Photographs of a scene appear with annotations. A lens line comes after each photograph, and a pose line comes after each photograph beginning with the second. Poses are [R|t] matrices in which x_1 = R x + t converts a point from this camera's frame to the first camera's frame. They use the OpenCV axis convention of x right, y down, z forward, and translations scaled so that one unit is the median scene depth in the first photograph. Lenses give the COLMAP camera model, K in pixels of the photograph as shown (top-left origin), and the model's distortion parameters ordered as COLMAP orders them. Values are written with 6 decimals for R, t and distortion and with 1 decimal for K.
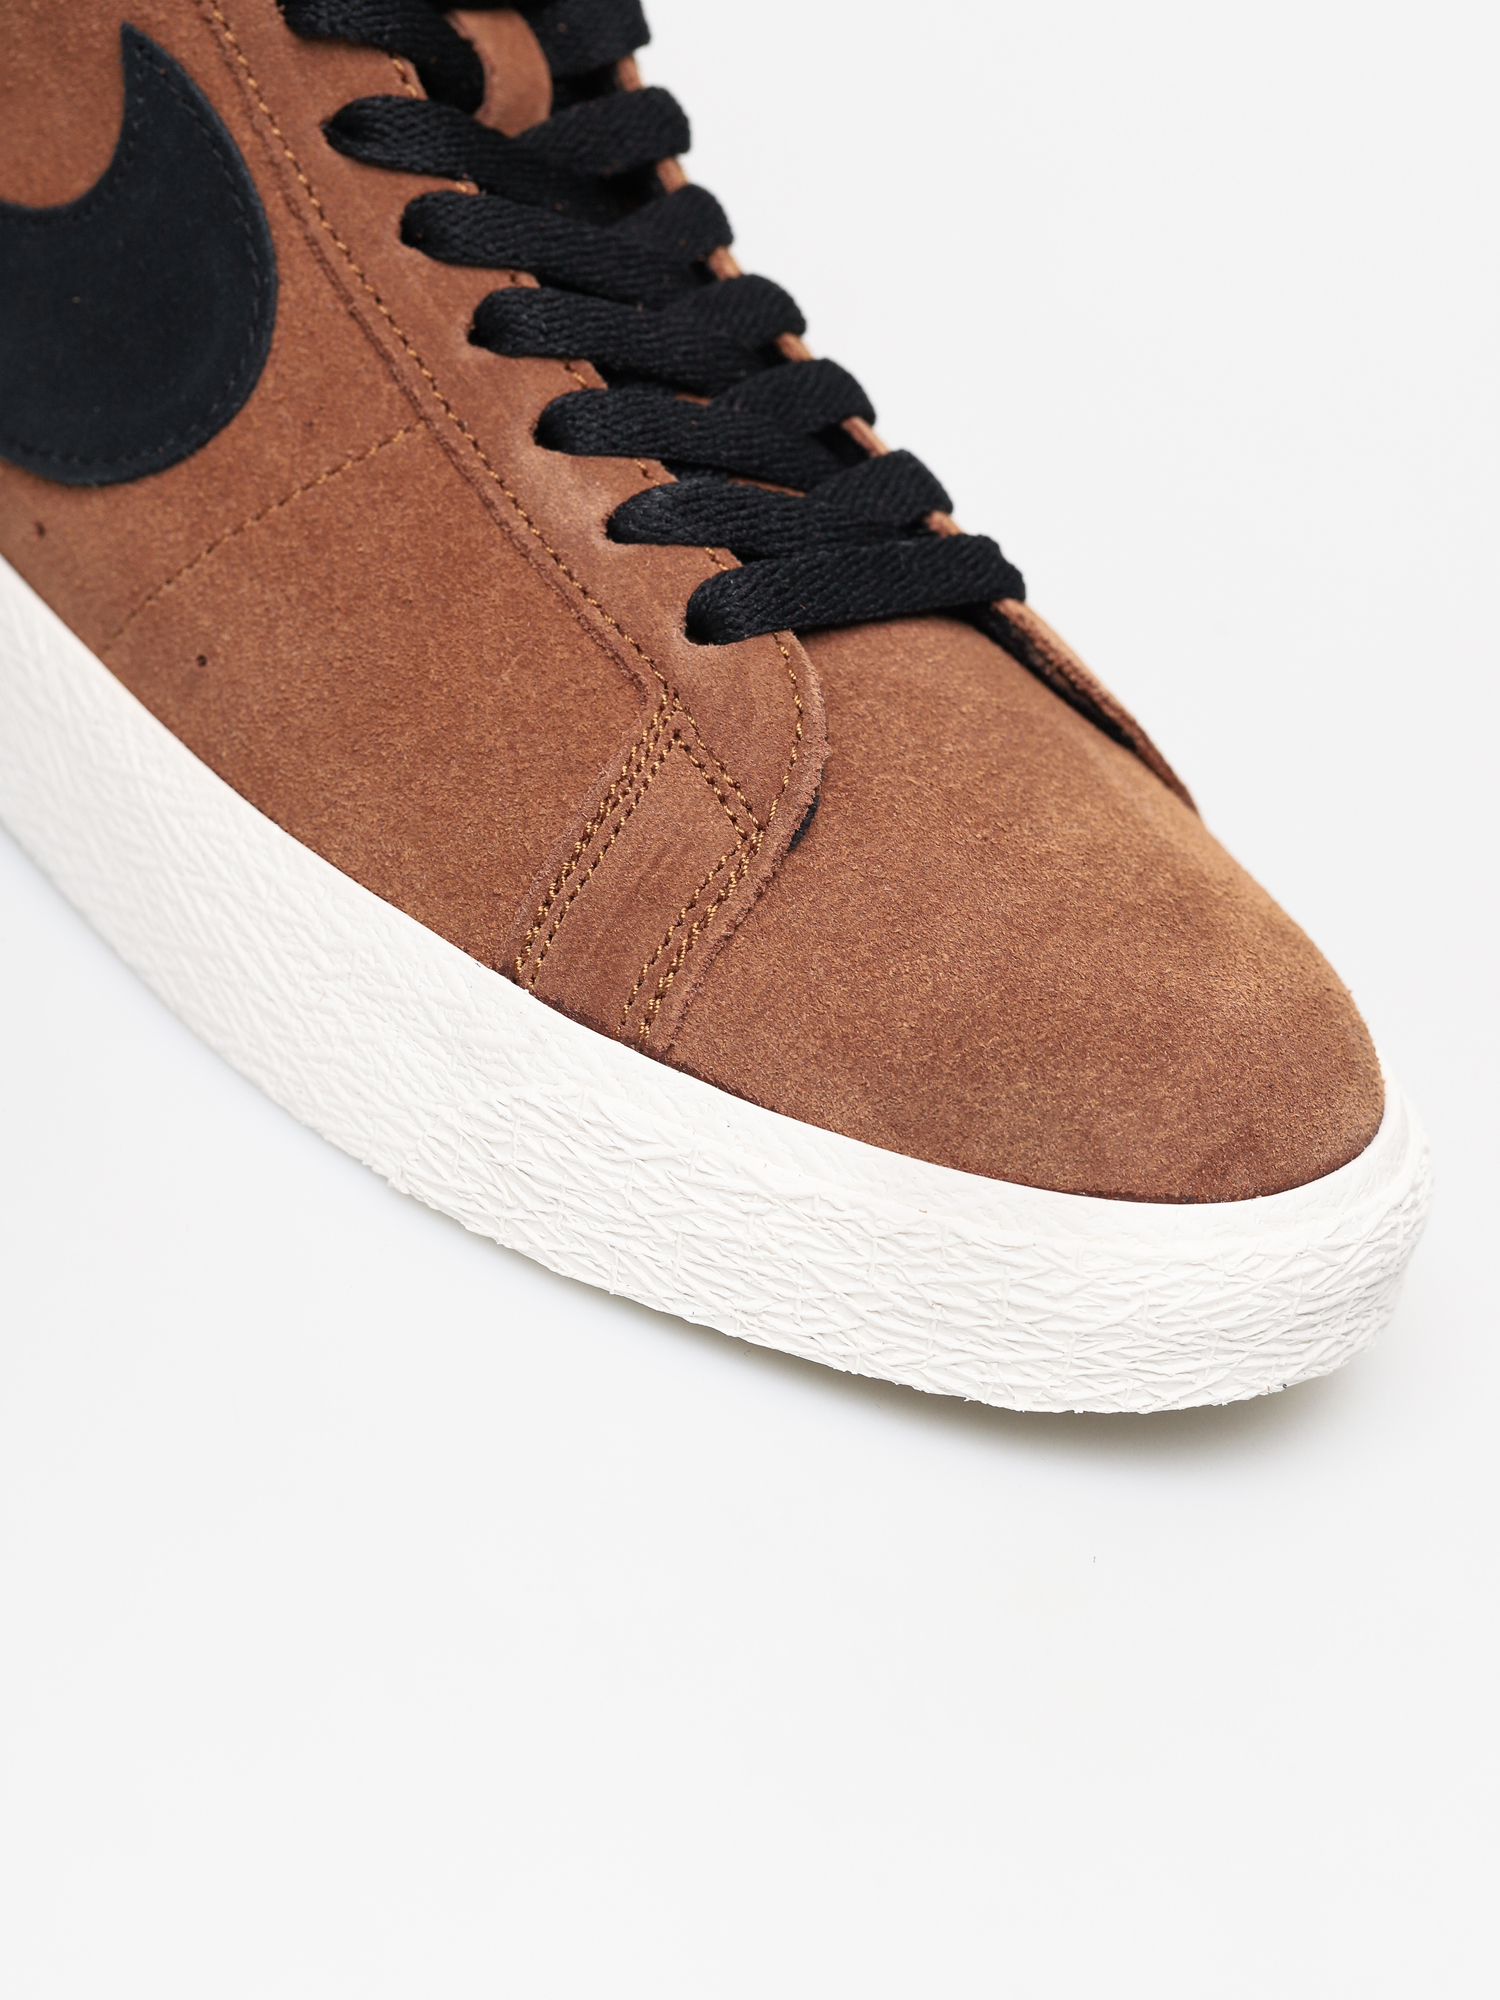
lens RADIAL K [[7344.2, 0, 750.0], [0, 7344.2, 1000.0], [0, 0, 1]] dist [0.011305, 1.578519]
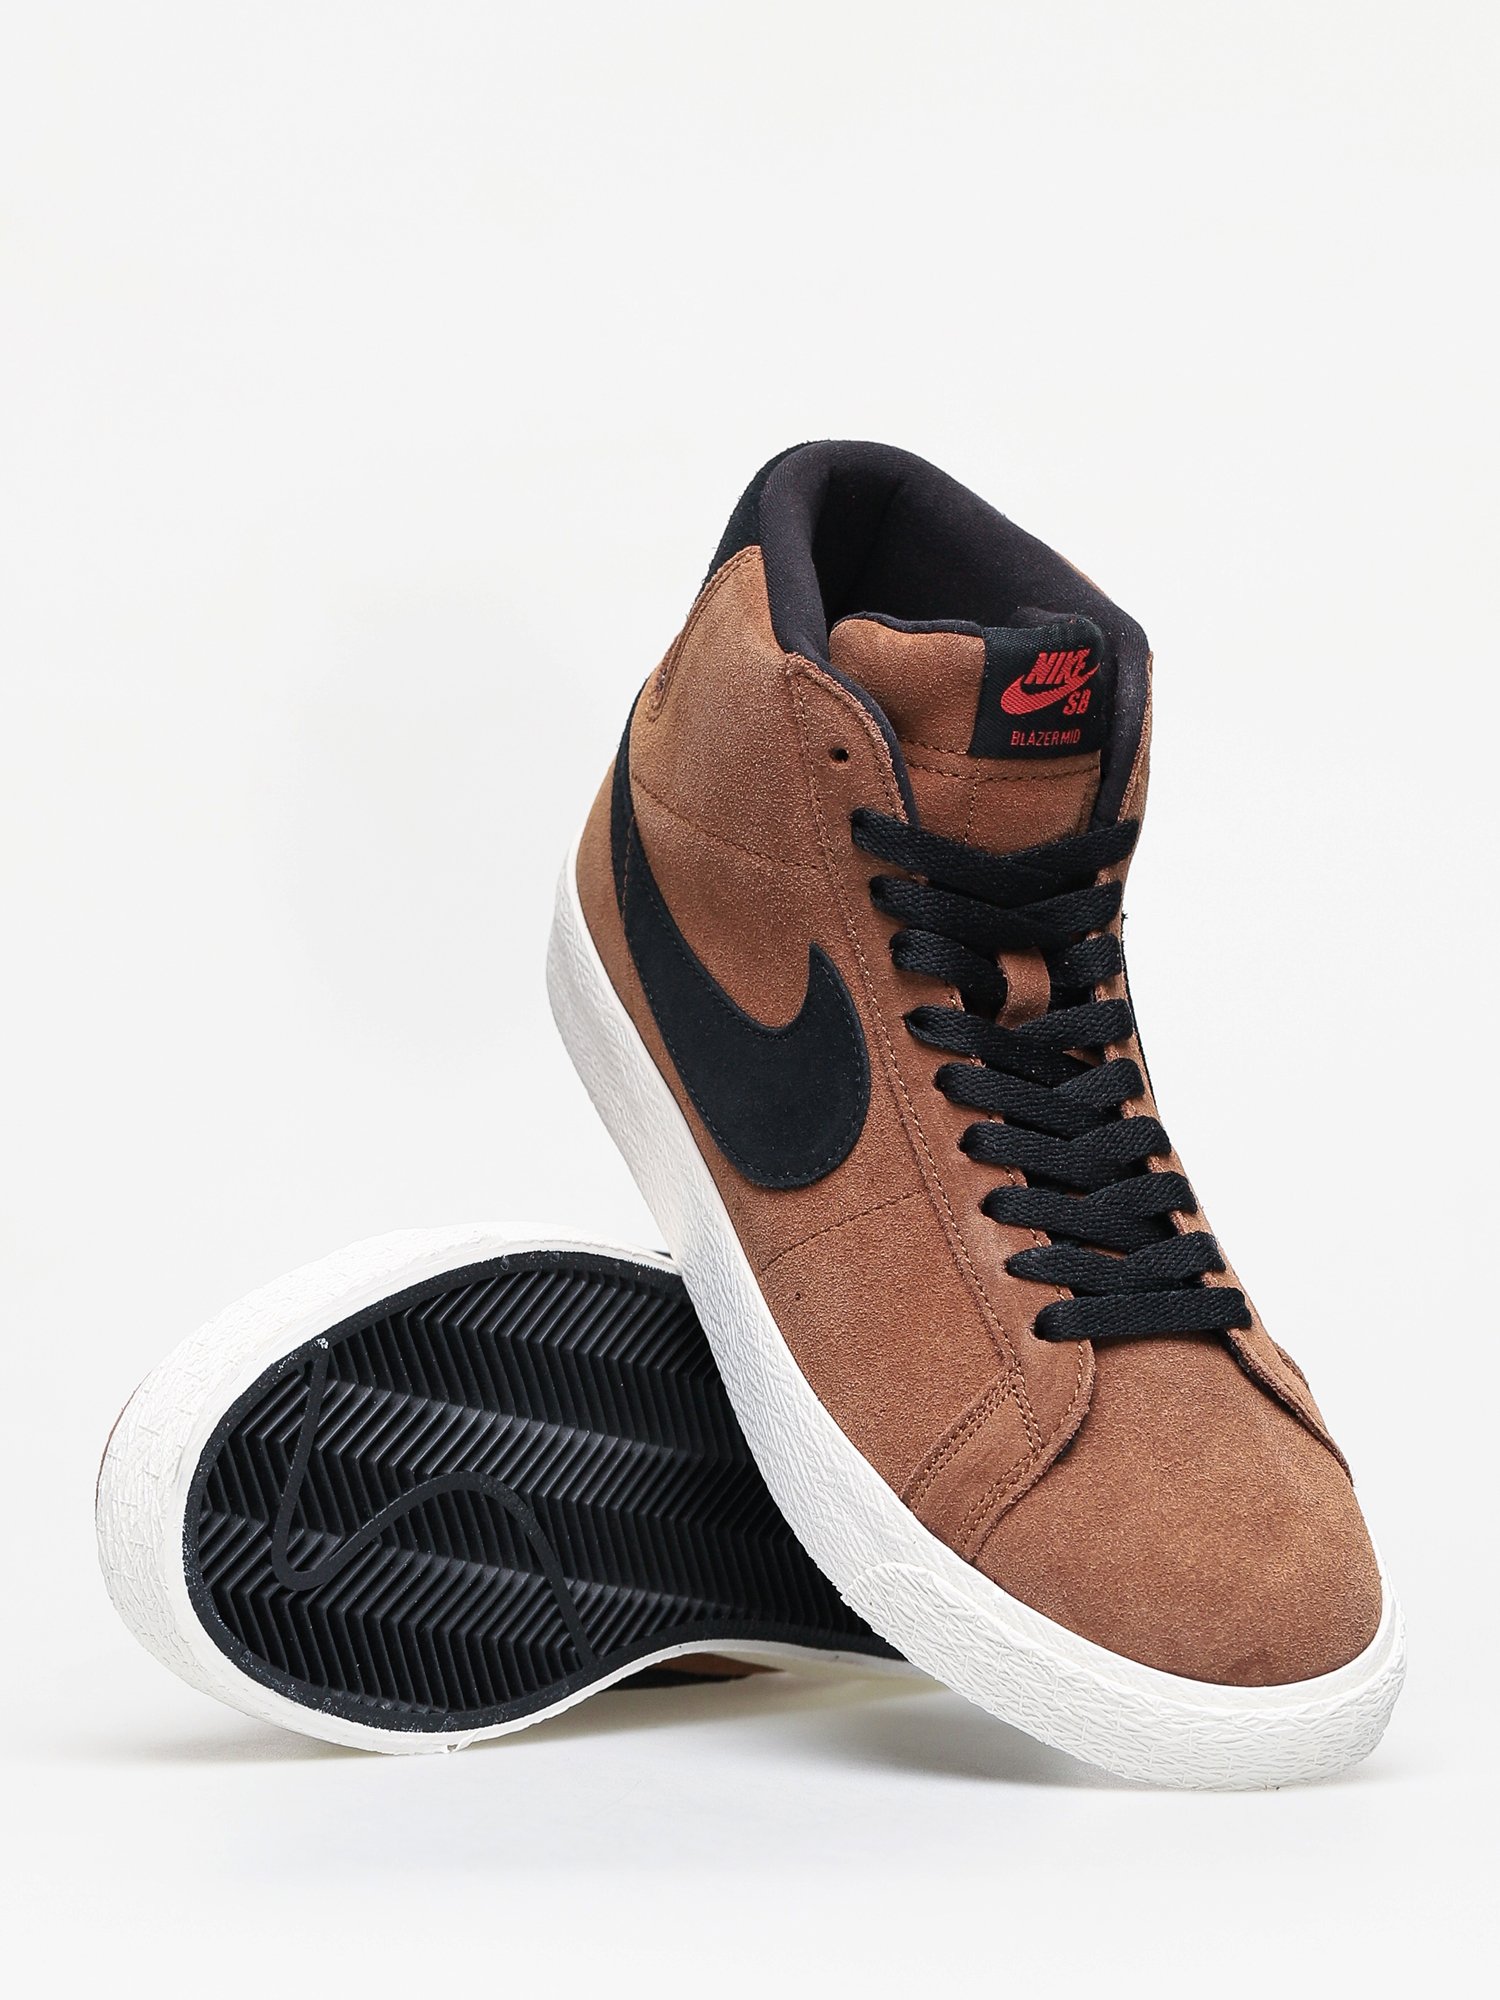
lens RADIAL K [[7344.2, 0, 750.0], [0, 7344.2, 1000.0], [0, 0, 1]] dist [0.011305, 1.578519]
pose [[0.965155, 0.135078, -0.224120, 0.321956], [-0.136205, 0.990625, 0.010494, -0.140826], [0.223437, 0.020398, 0.974505, -0.808294]]
